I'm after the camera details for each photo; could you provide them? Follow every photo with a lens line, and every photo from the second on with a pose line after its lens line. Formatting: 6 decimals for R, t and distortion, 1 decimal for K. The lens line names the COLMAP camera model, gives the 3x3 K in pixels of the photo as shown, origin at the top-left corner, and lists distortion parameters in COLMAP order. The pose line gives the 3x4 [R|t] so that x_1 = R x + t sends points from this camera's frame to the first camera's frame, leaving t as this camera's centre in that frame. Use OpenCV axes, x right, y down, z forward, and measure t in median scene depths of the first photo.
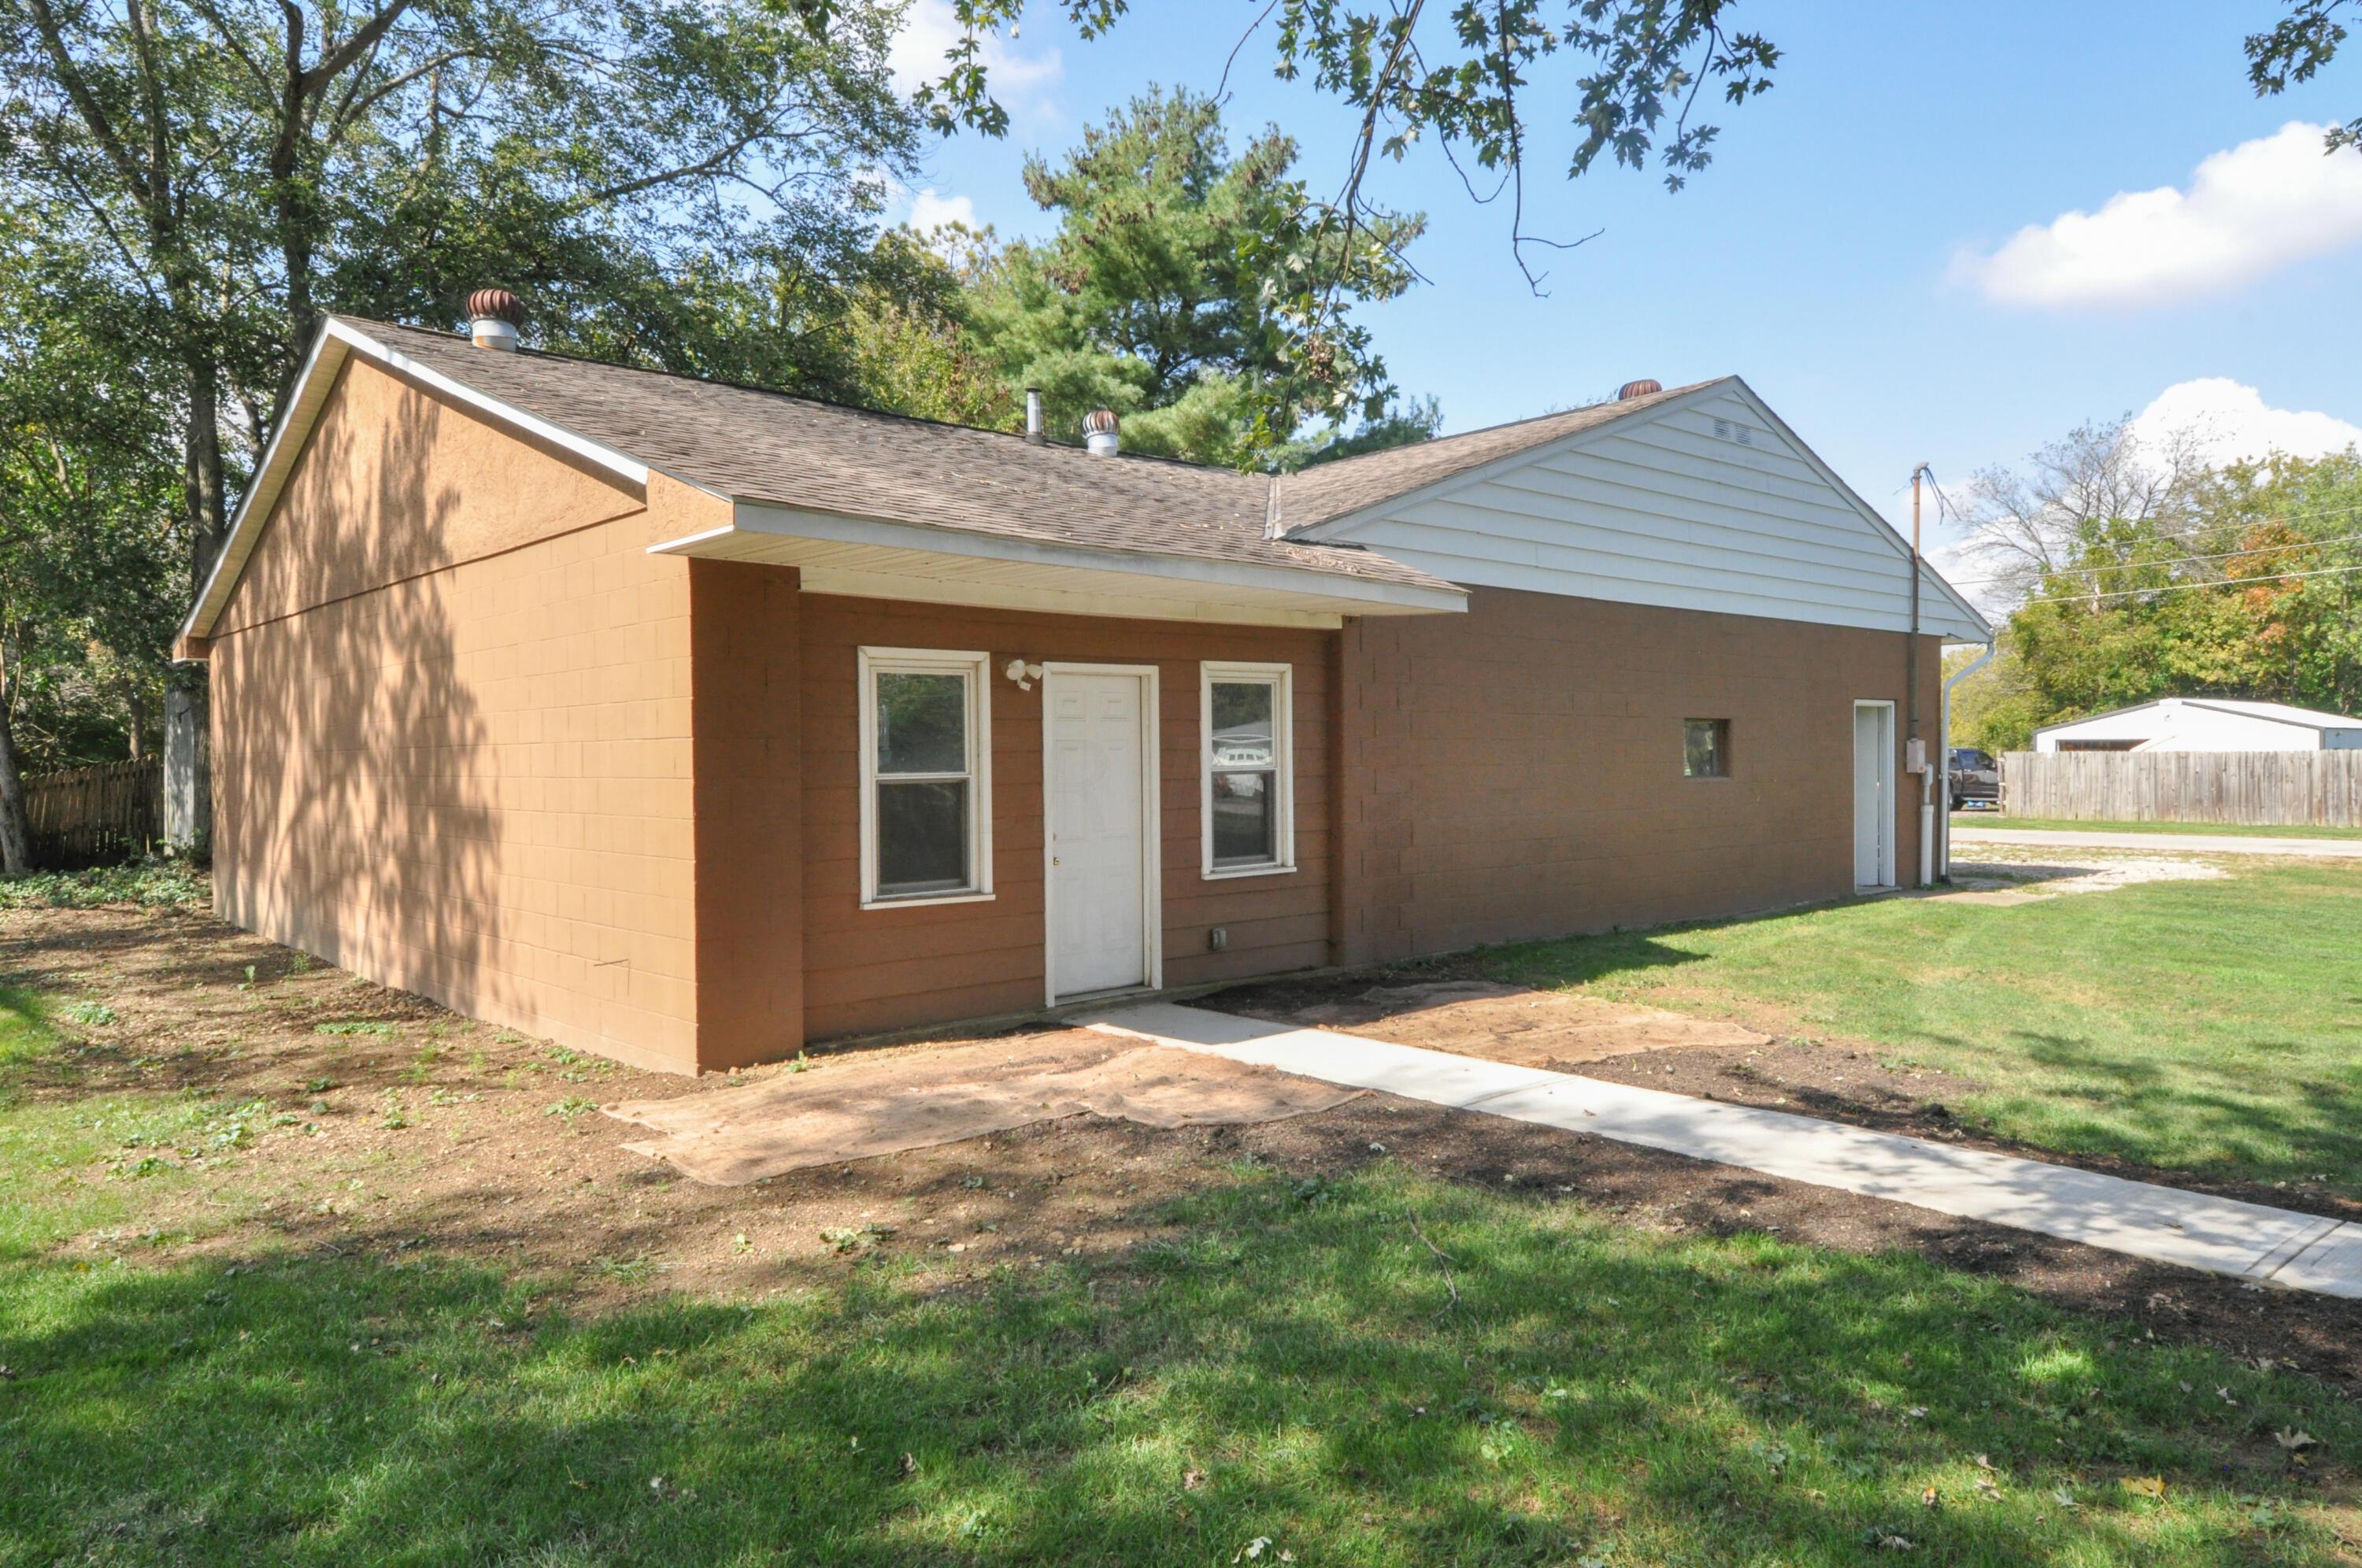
lens RADIAL K [[1534.8, 0, 1174.5], [0, 1534.8, 778.1], [0, 0, 1]] dist [0.027332, -0.000492]
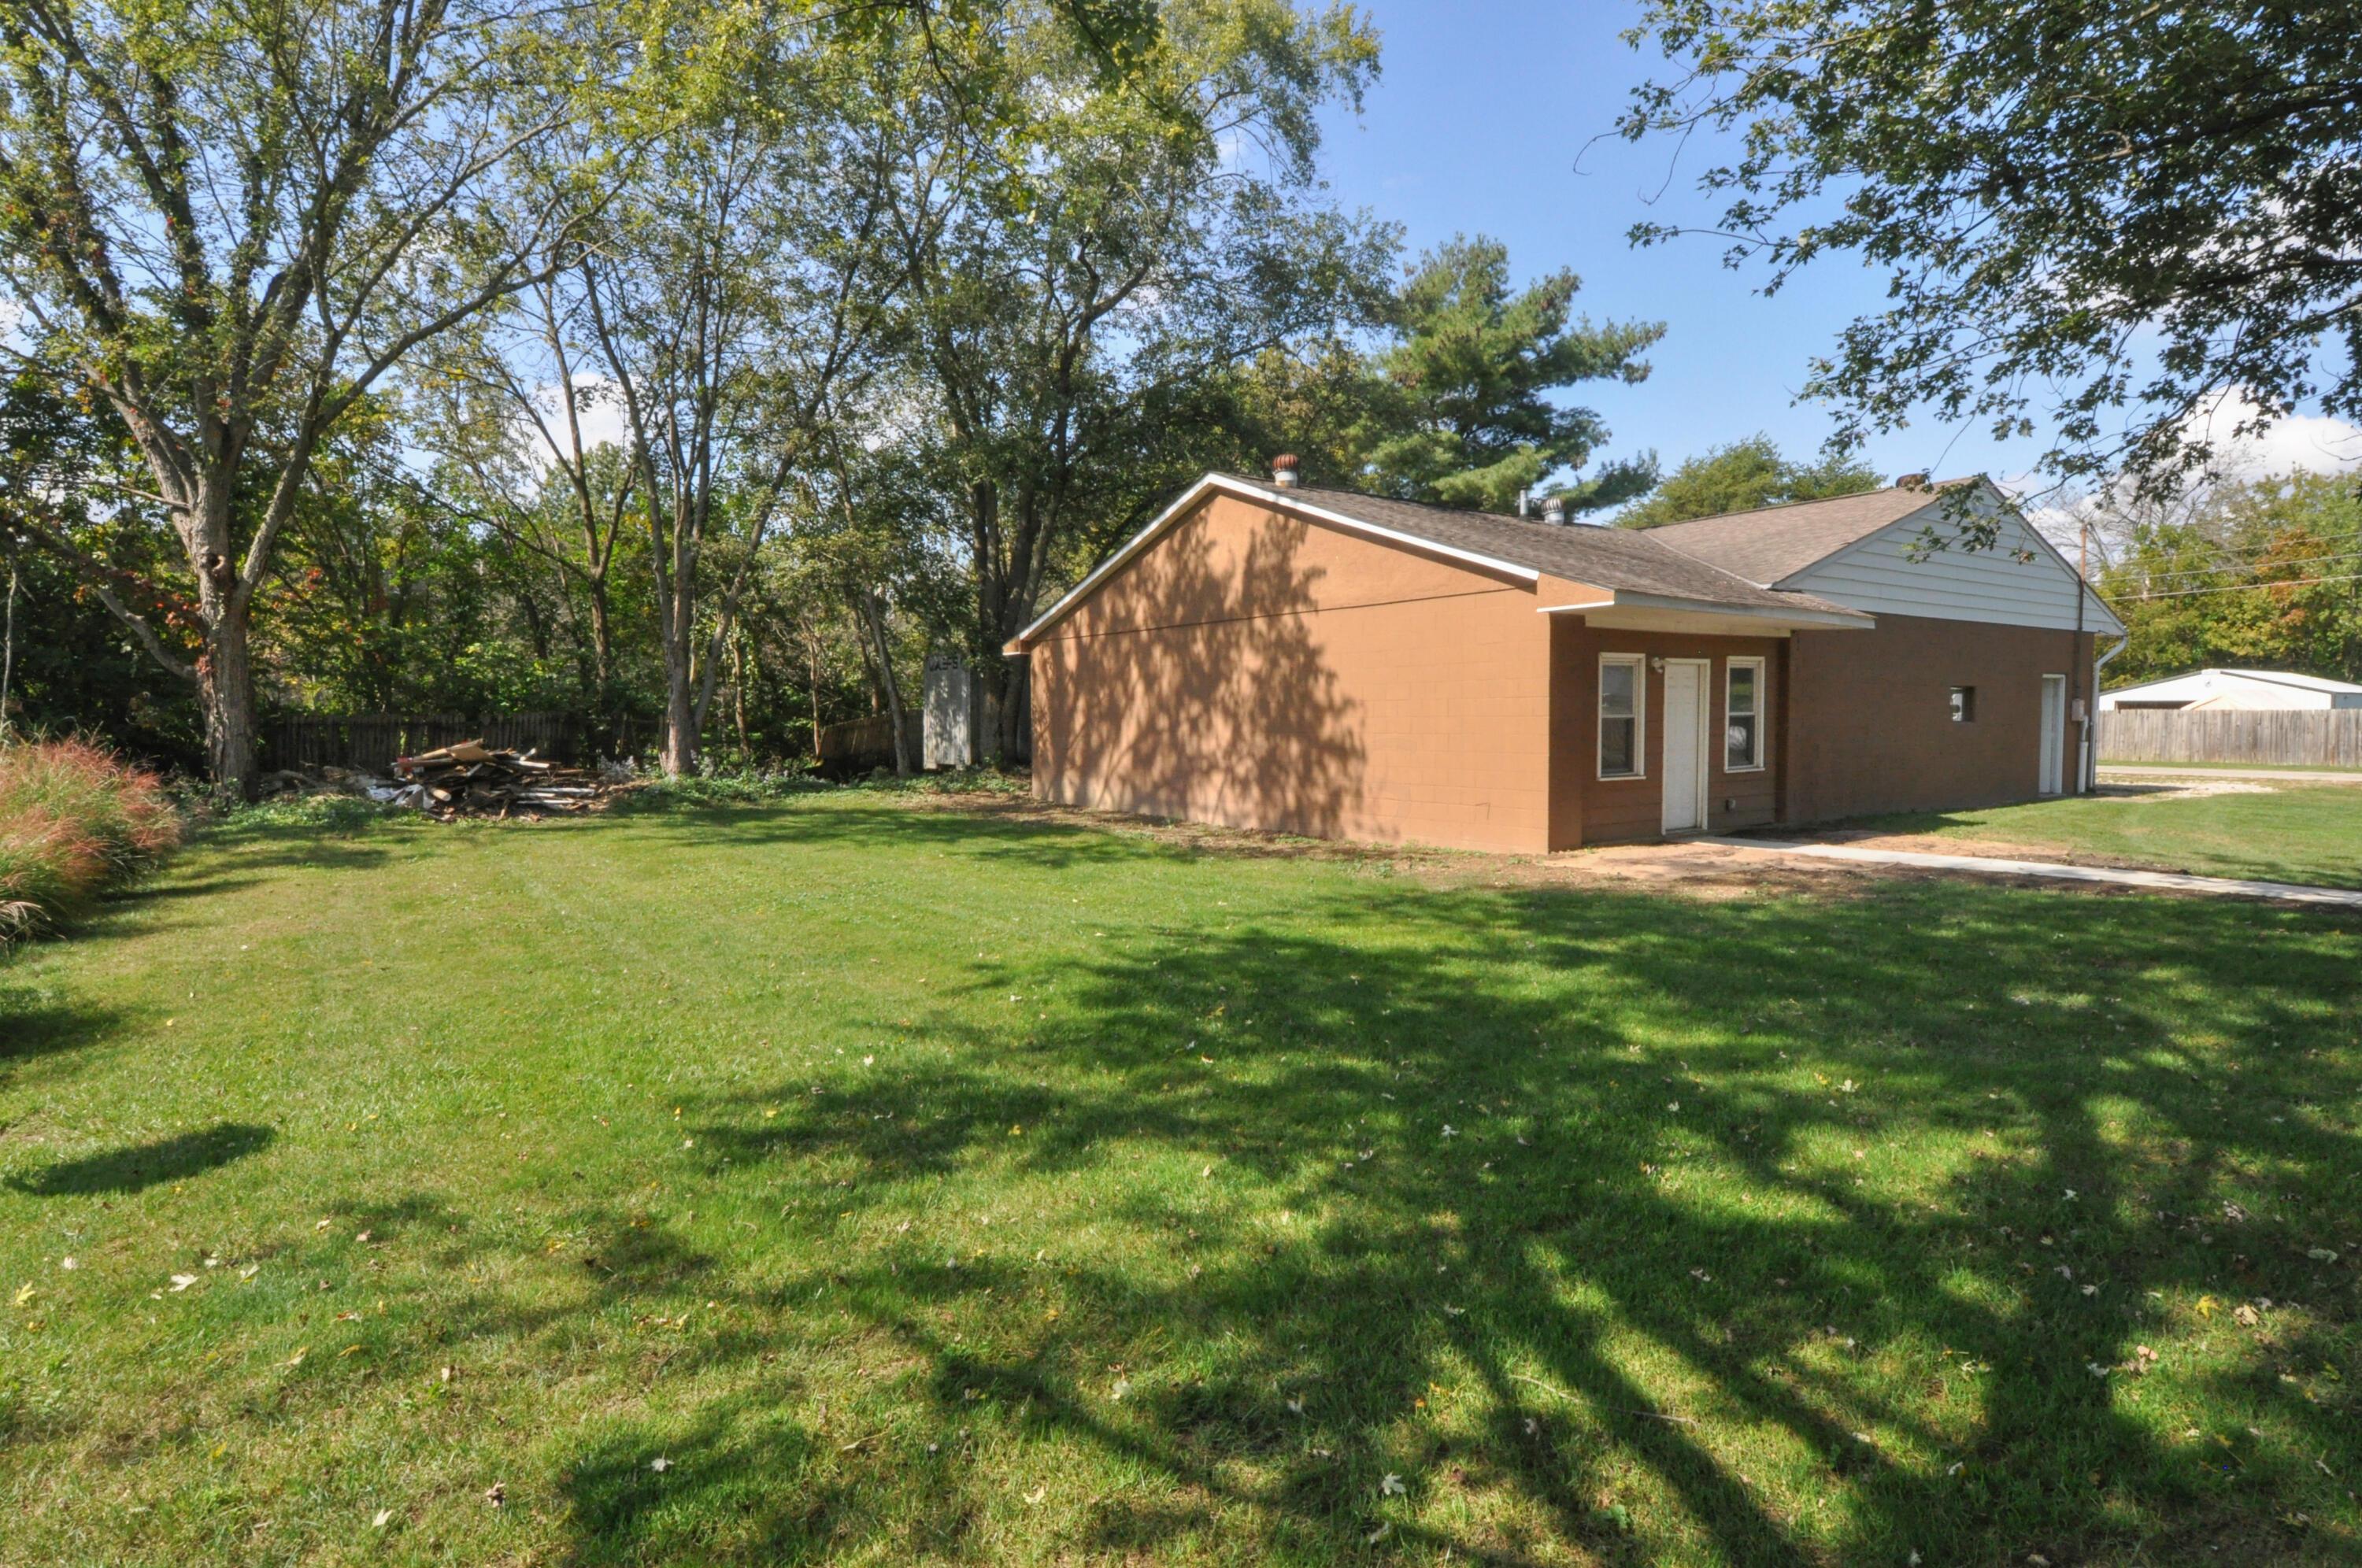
lens RADIAL K [[1213.3, 0, 1181.0], [0, 1213.3, 784.0], [0, 0, 1]] dist [0.002068, -0.012792]
pose [[0.992551, 0.008547, -0.121526, -0.128682], [-0.003278, 0.999048, 0.043493, 0.004930], [0.121782, -0.042771, 0.991635, -0.154848]]
